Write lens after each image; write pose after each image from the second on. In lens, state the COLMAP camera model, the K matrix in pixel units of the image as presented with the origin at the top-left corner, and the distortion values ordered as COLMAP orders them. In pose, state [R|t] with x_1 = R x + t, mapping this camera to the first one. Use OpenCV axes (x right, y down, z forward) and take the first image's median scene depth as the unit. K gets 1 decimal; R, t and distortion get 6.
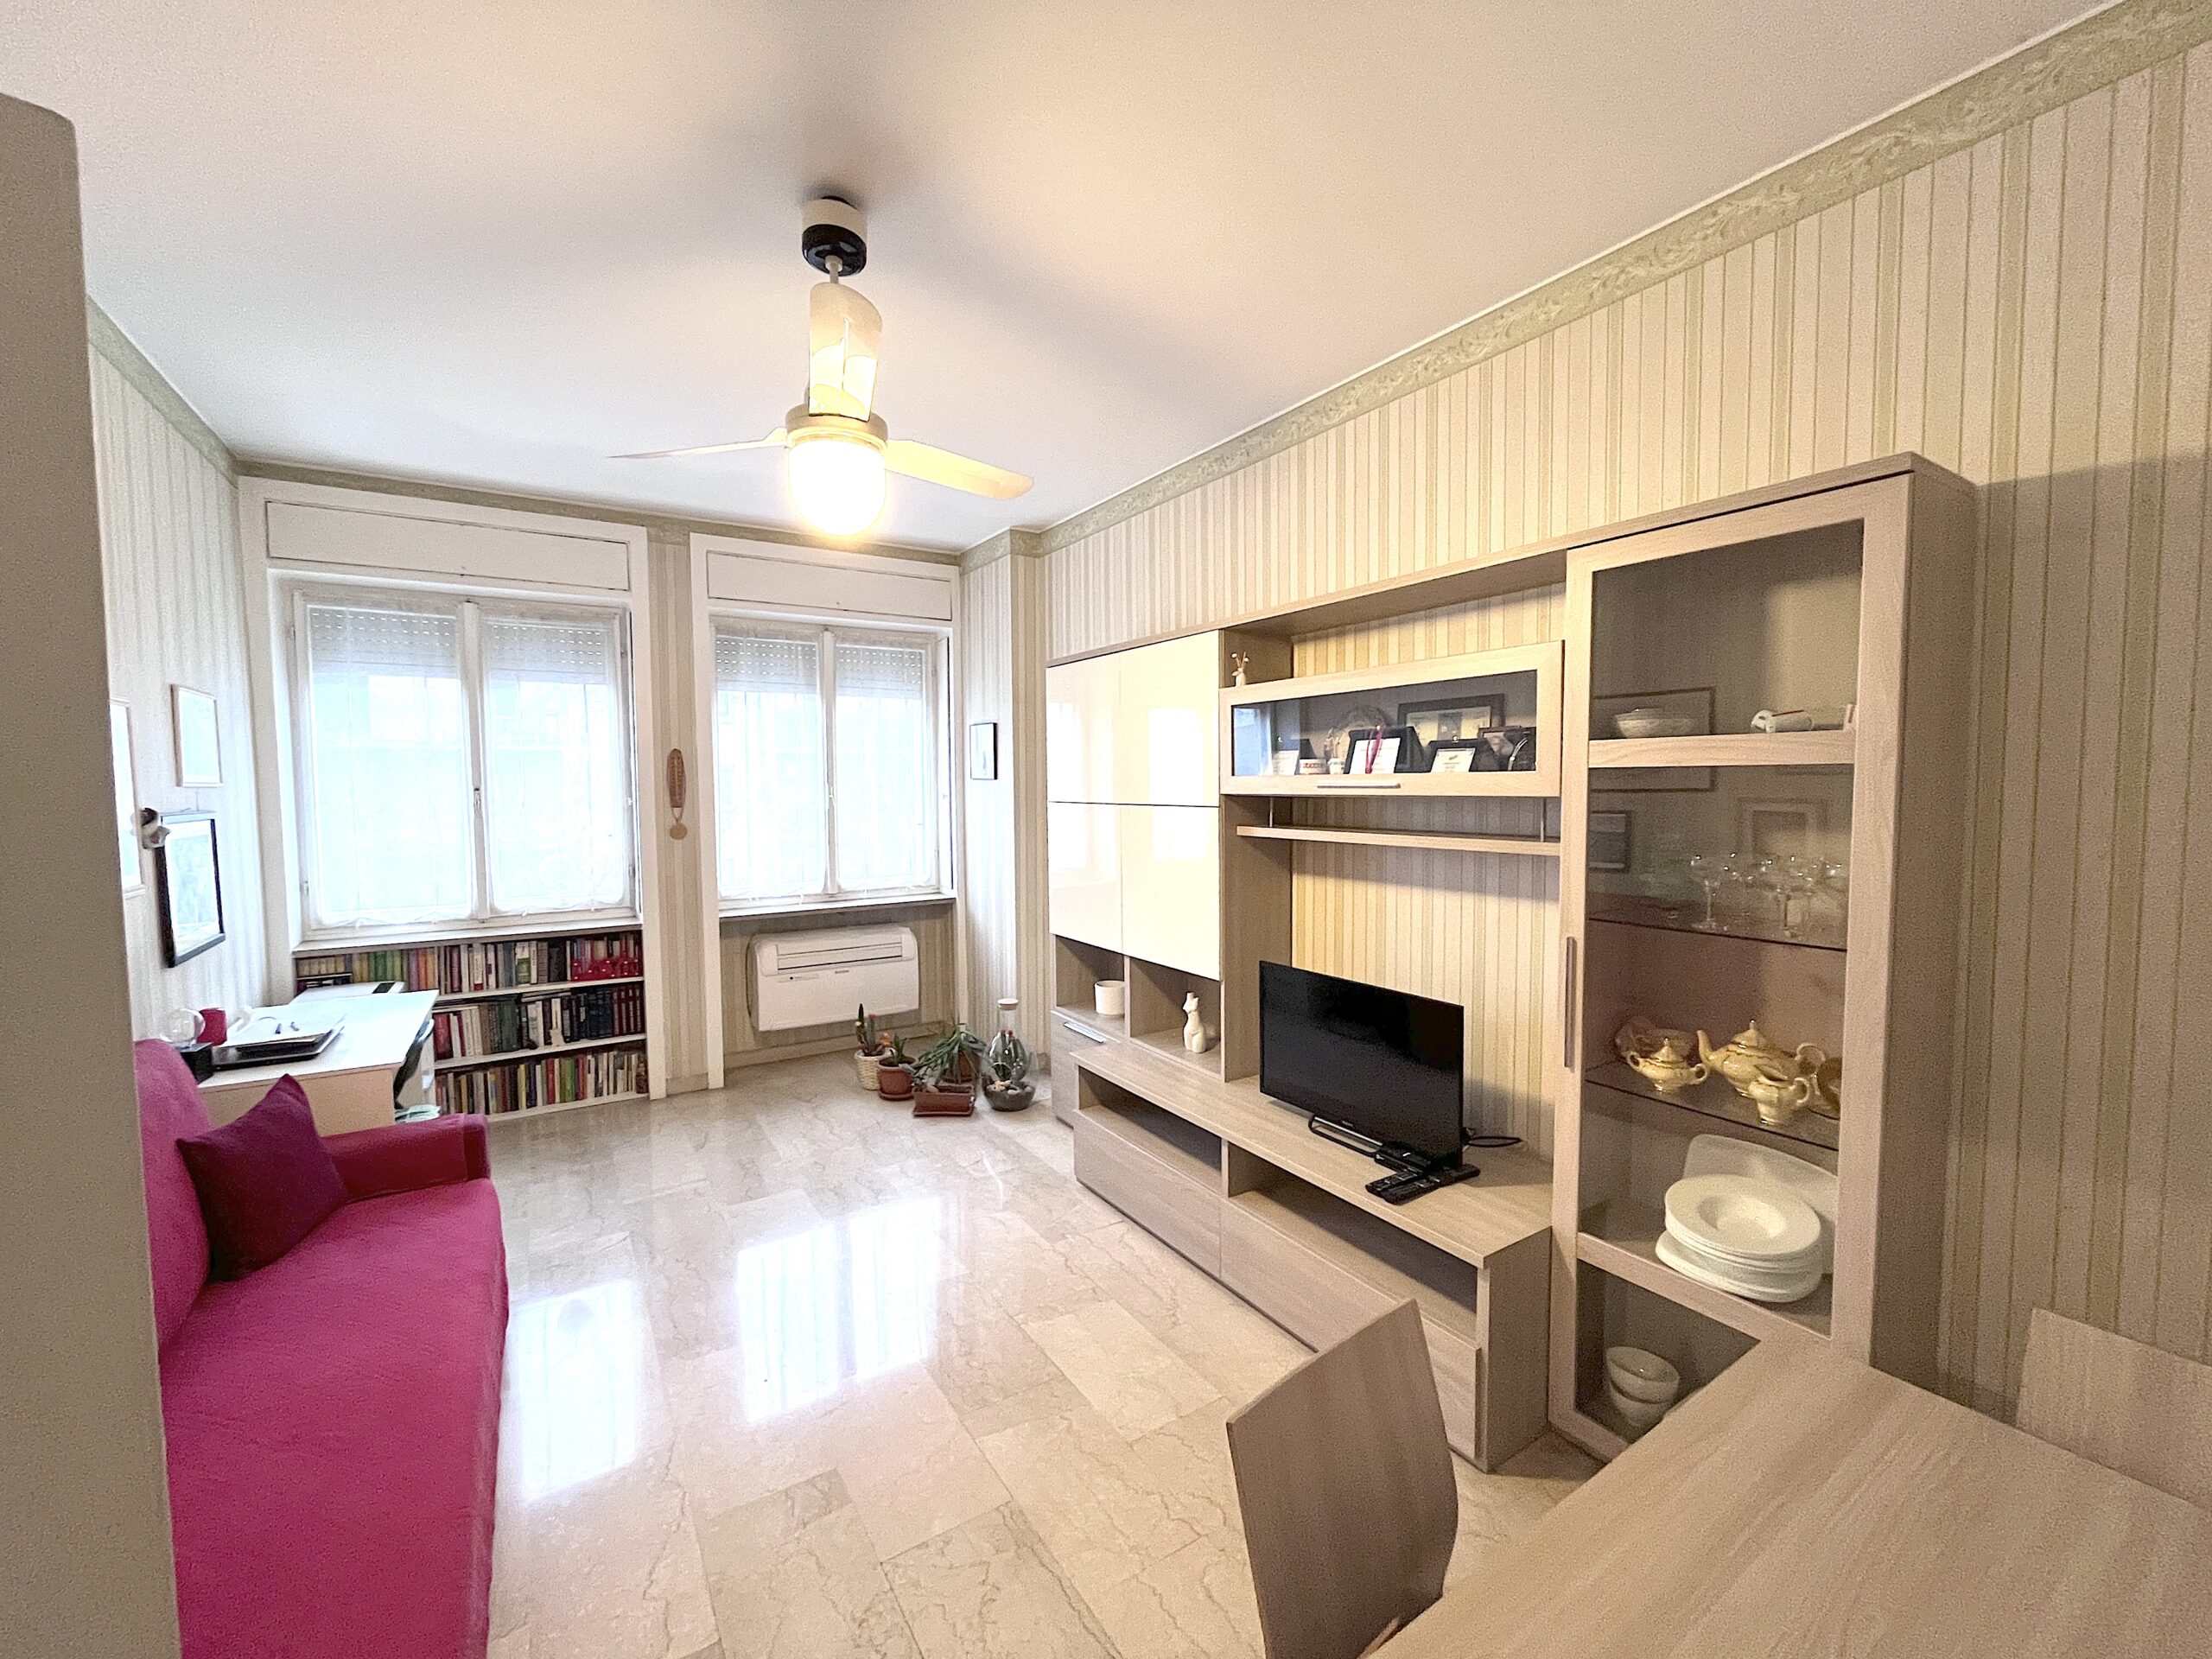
lens RADIAL K [[900.7, 0, 1092.5], [0, 900.7, 833.5], [0, 0, 1]] dist [-0.003438, -0.000373]
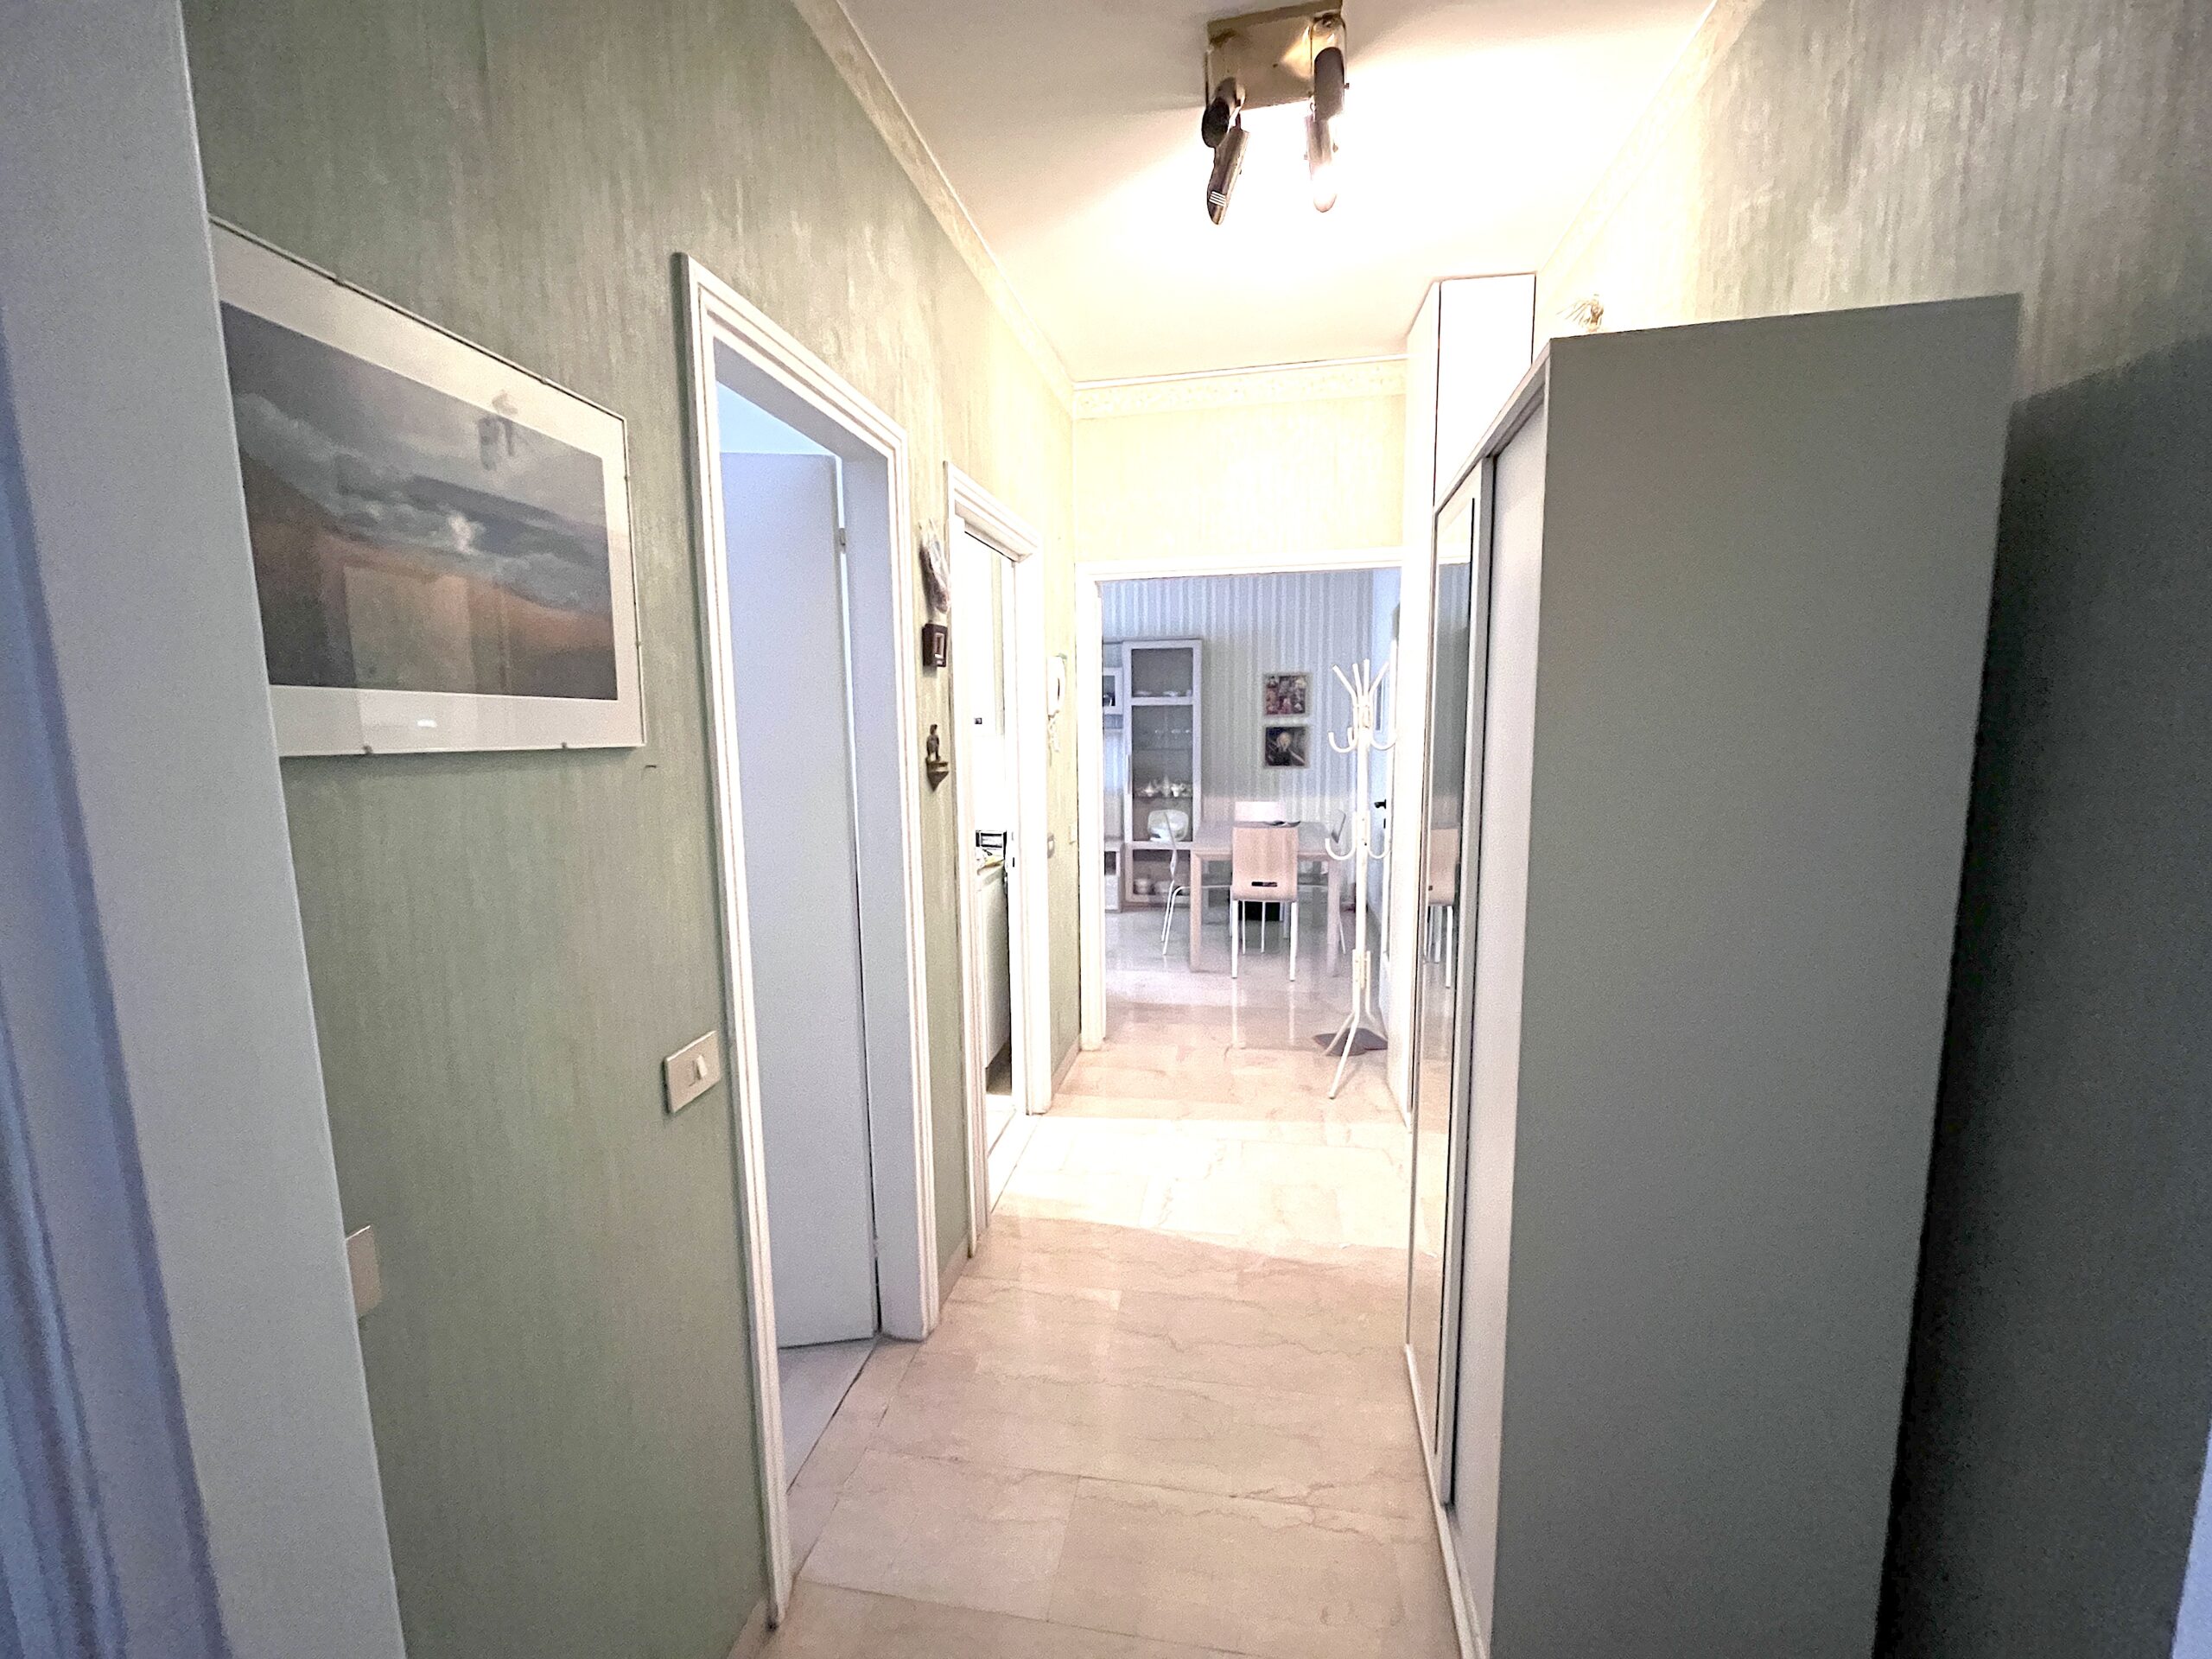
lens RADIAL K [[900.7, 0, 1092.5], [0, 900.7, 833.5], [0, 0, 1]] dist [-0.003438, -0.000373]
pose [[0.682552, -0.088252, 0.725489, -0.998949], [0.046839, 0.995924, 0.077082, 0.067915], [-0.729334, -0.018631, 0.683904, -0.602985]]
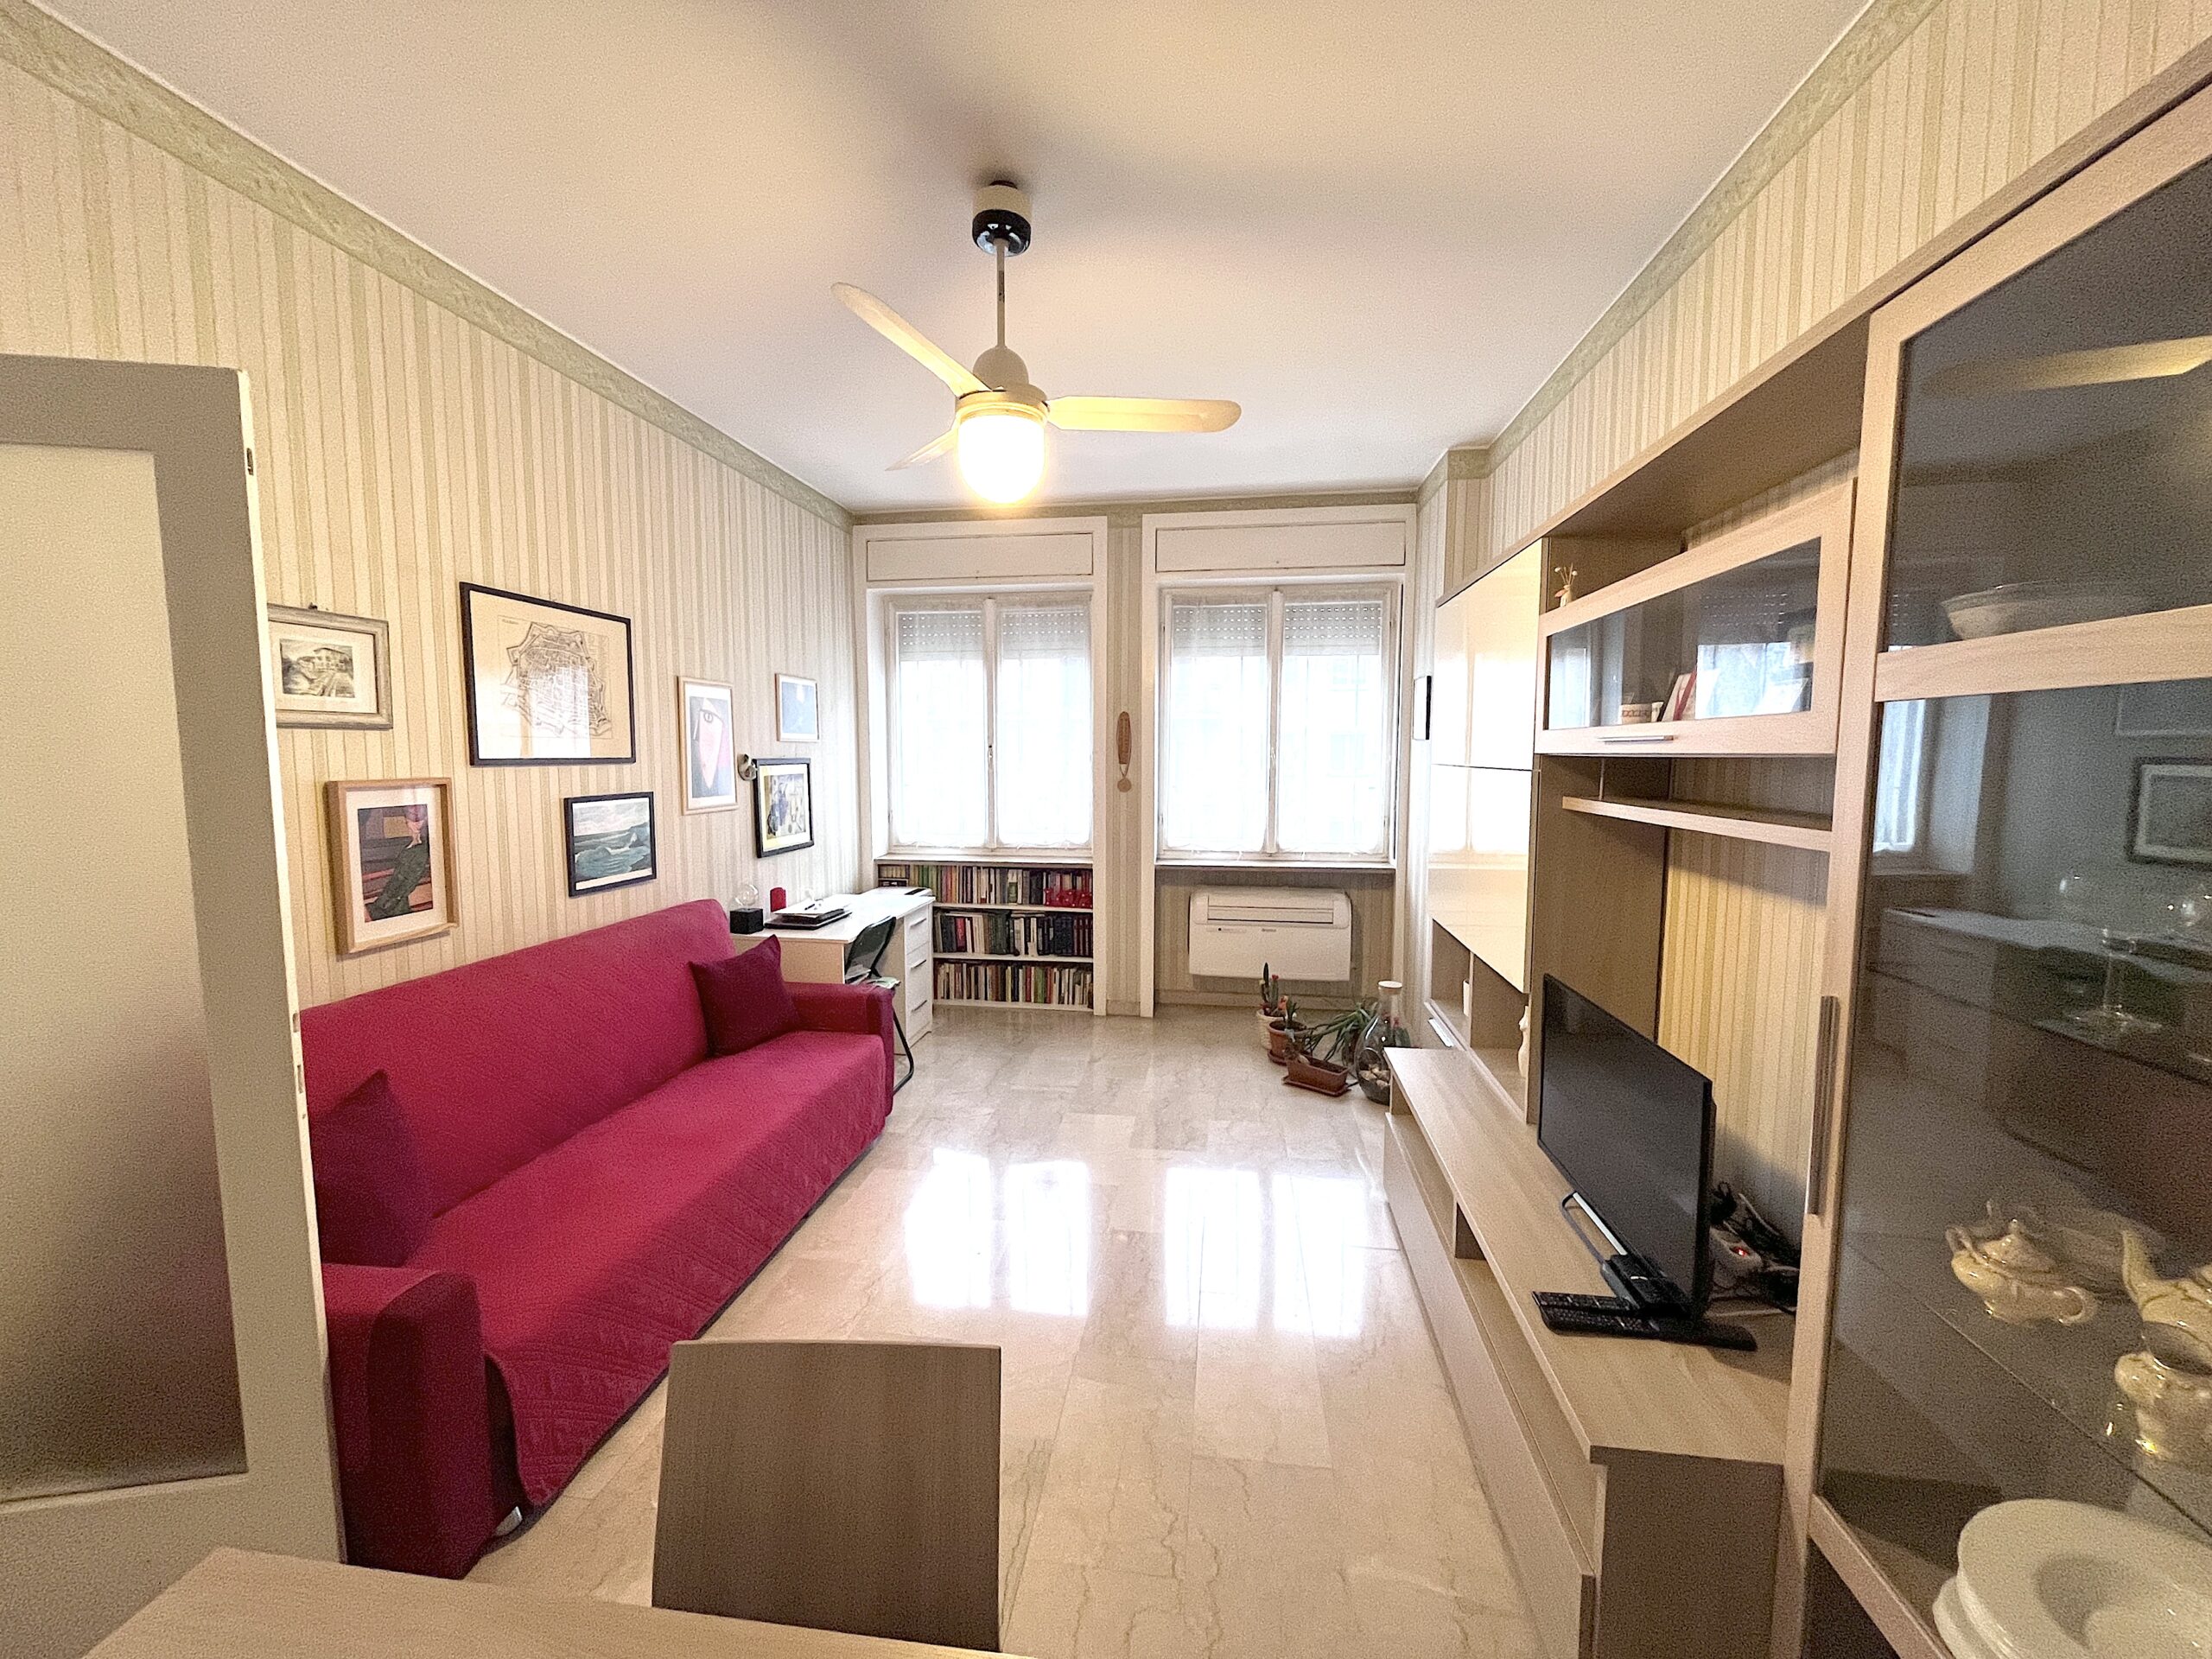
lens RADIAL K [[900.7, 0, 1092.5], [0, 900.7, 833.5], [0, 0, 1]] dist [-0.003438, -0.000373]
pose [[0.759043, 0.067525, -0.647529, 0.254836], [-0.043522, 0.997645, 0.053019, -0.000032], [0.649584, -0.012062, 0.760194, 0.120387]]
